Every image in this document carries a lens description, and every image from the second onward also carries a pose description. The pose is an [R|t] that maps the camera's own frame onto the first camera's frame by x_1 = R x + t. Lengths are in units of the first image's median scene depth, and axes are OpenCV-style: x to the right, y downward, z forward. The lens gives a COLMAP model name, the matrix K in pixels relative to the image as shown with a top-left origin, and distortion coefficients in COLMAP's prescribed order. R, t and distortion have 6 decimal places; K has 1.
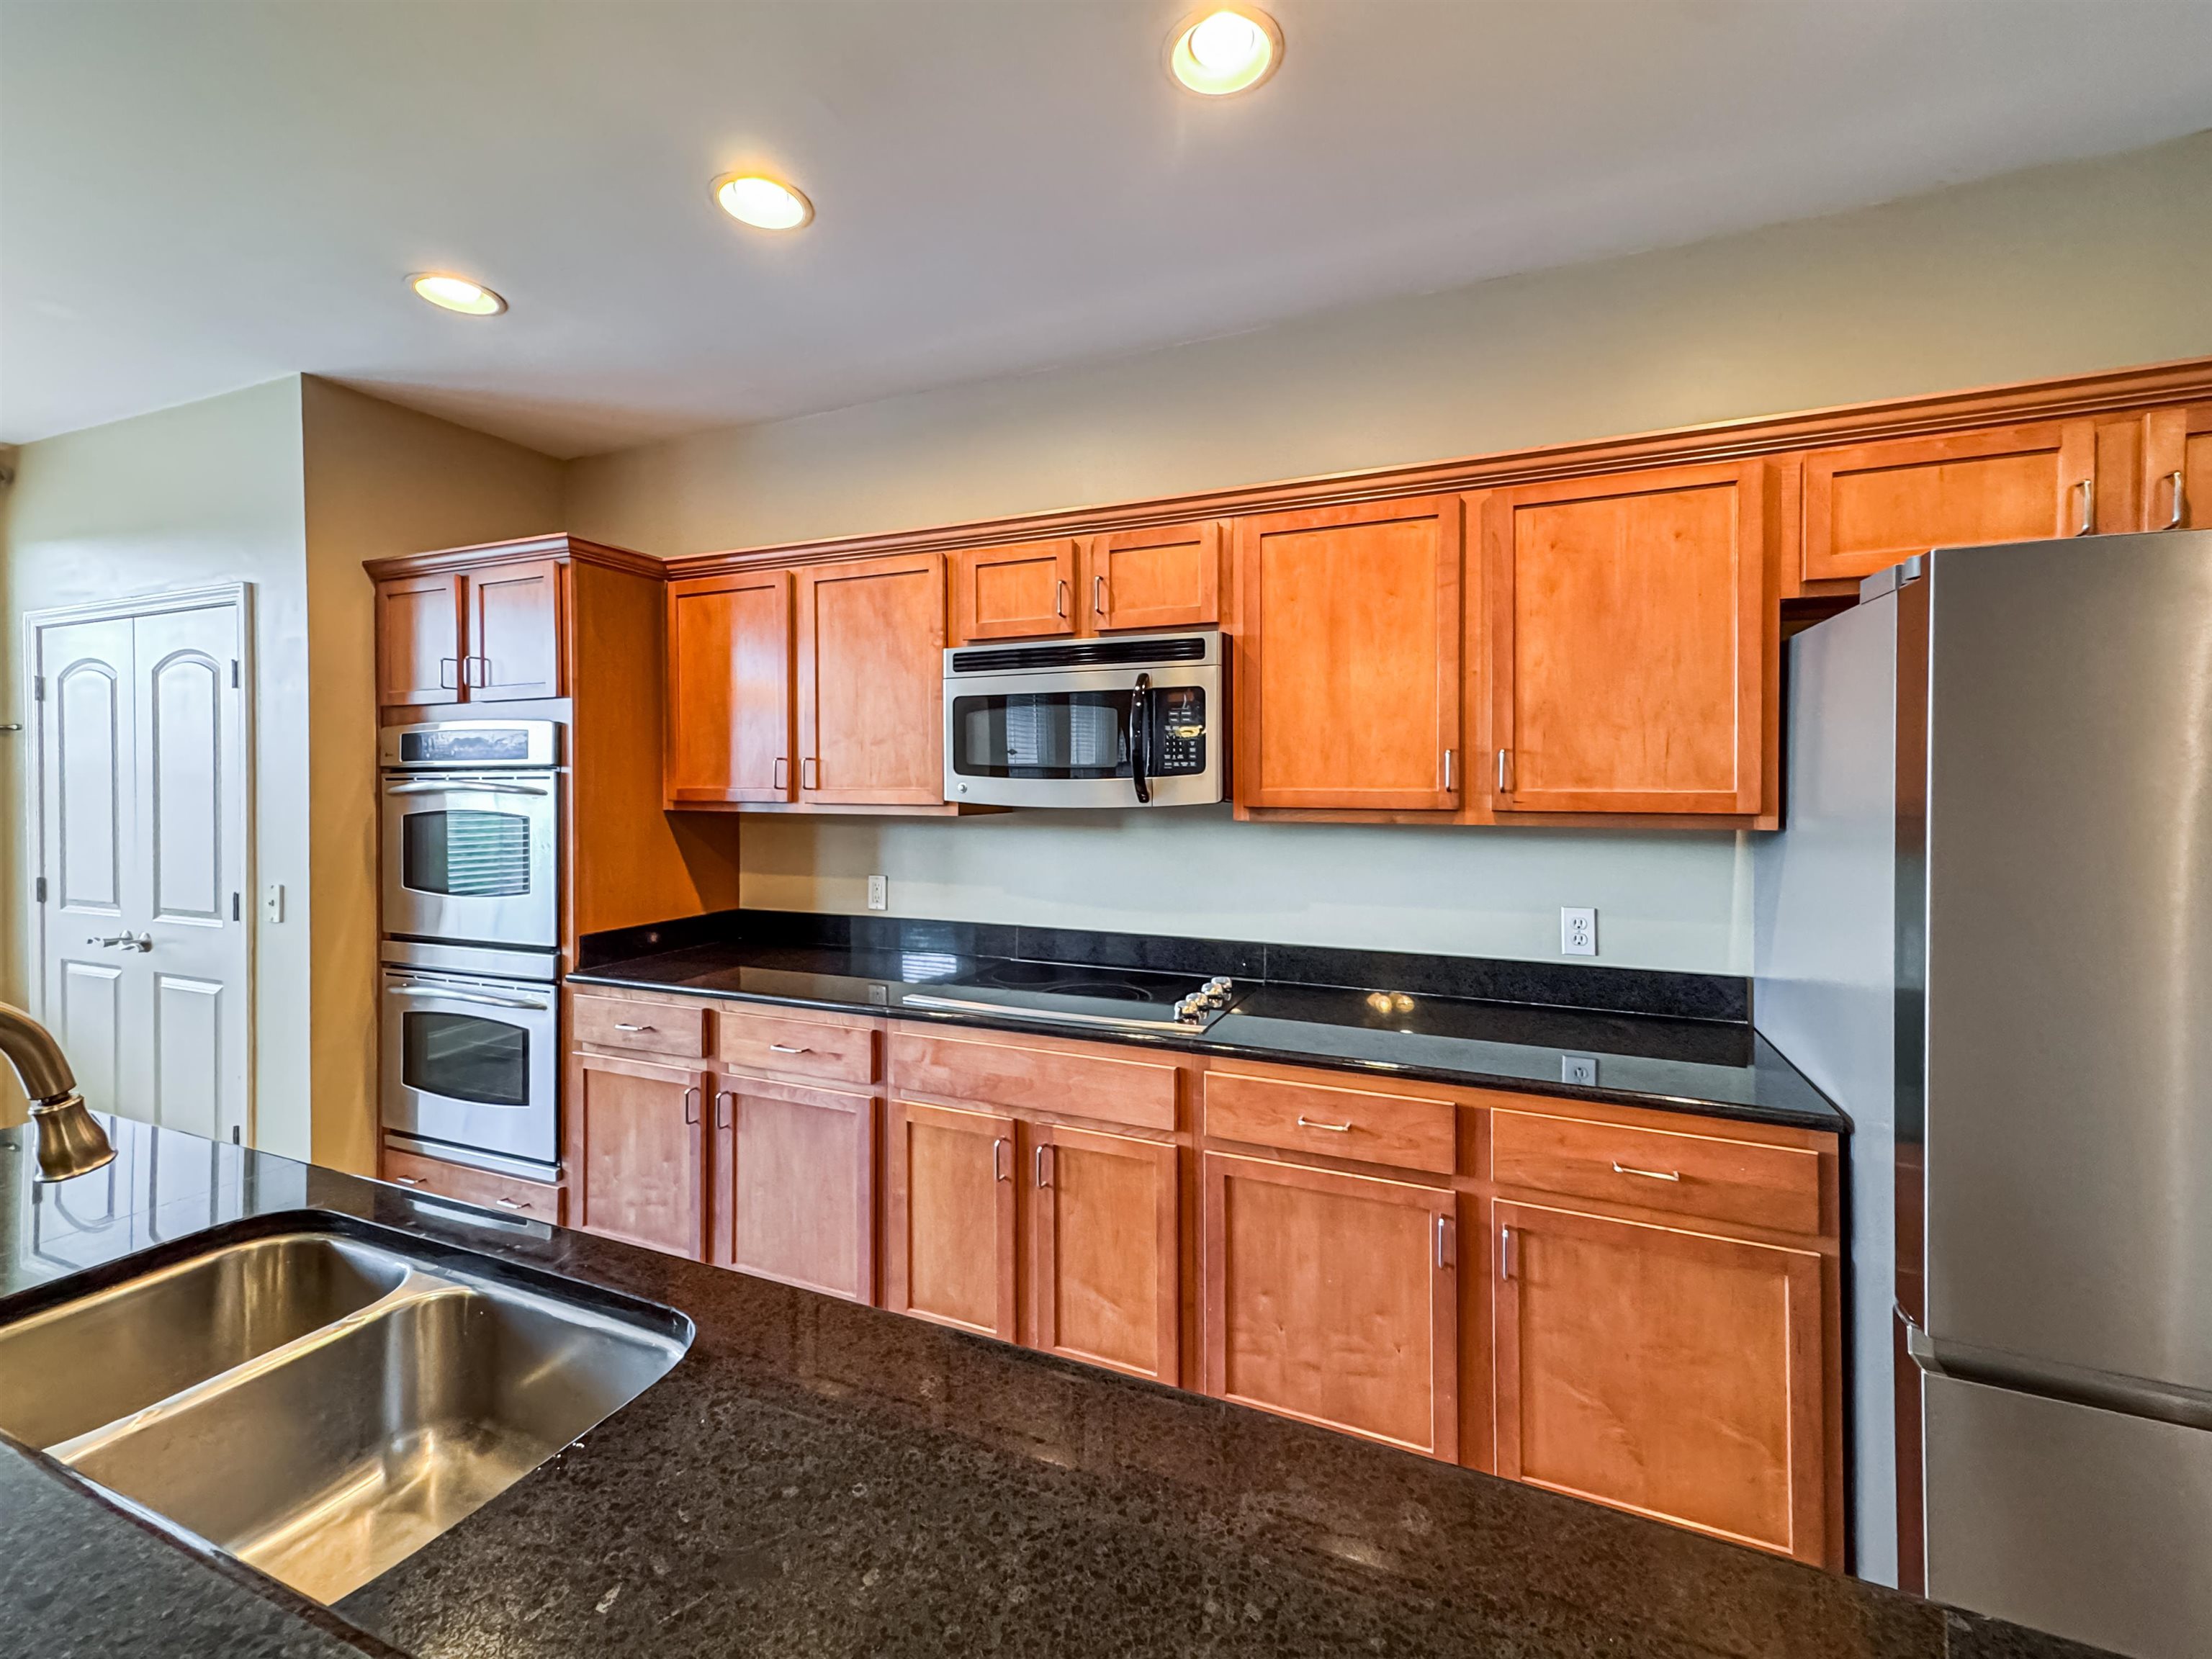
lens RADIAL K [[835.5, 0, 1092.4], [0, 835.5, 788.7], [0, 0, 1]] dist [0.000813, 0.000051]
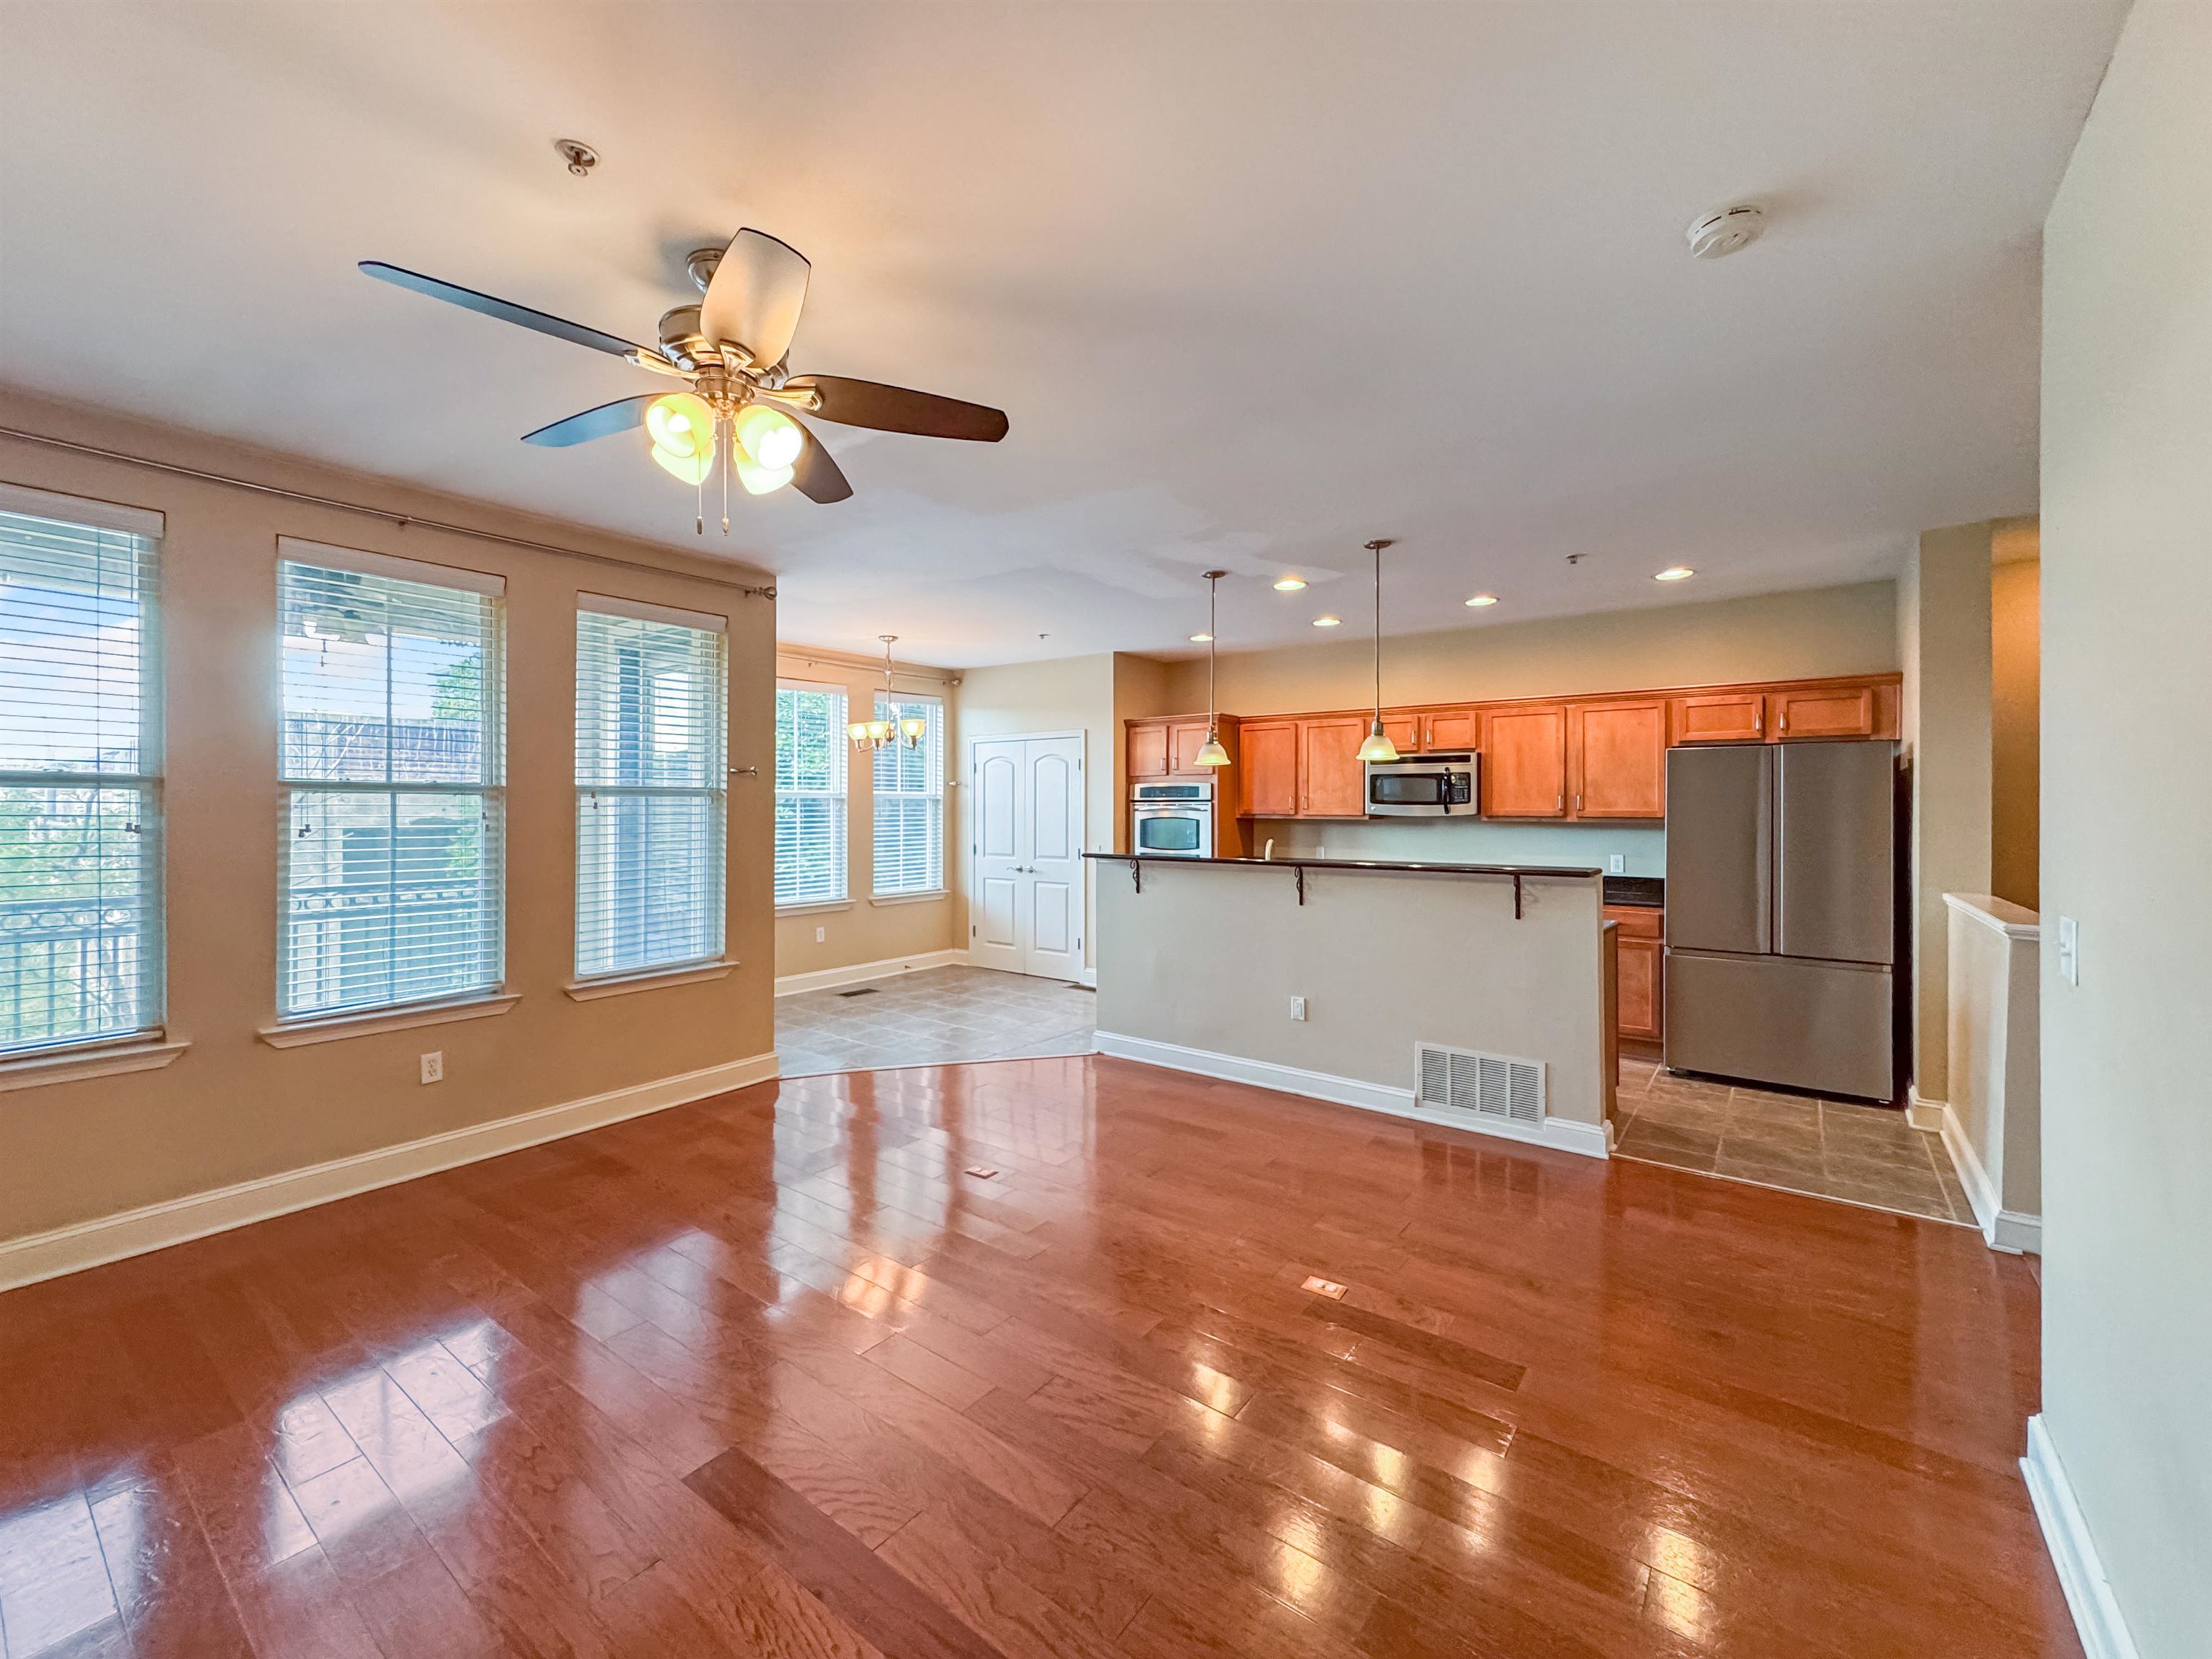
lens RADIAL K [[908.5, 0, 1106.4], [0, 908.5, 805.5], [0, 0, 1]] dist [-0.001283, -0.000039]
pose [[0.962712, 0.000469, -0.270528, -0.191703], [-0.002972, 0.999956, -0.008843, 0.016724], [0.270512, 0.009317, 0.962671, -2.007470]]
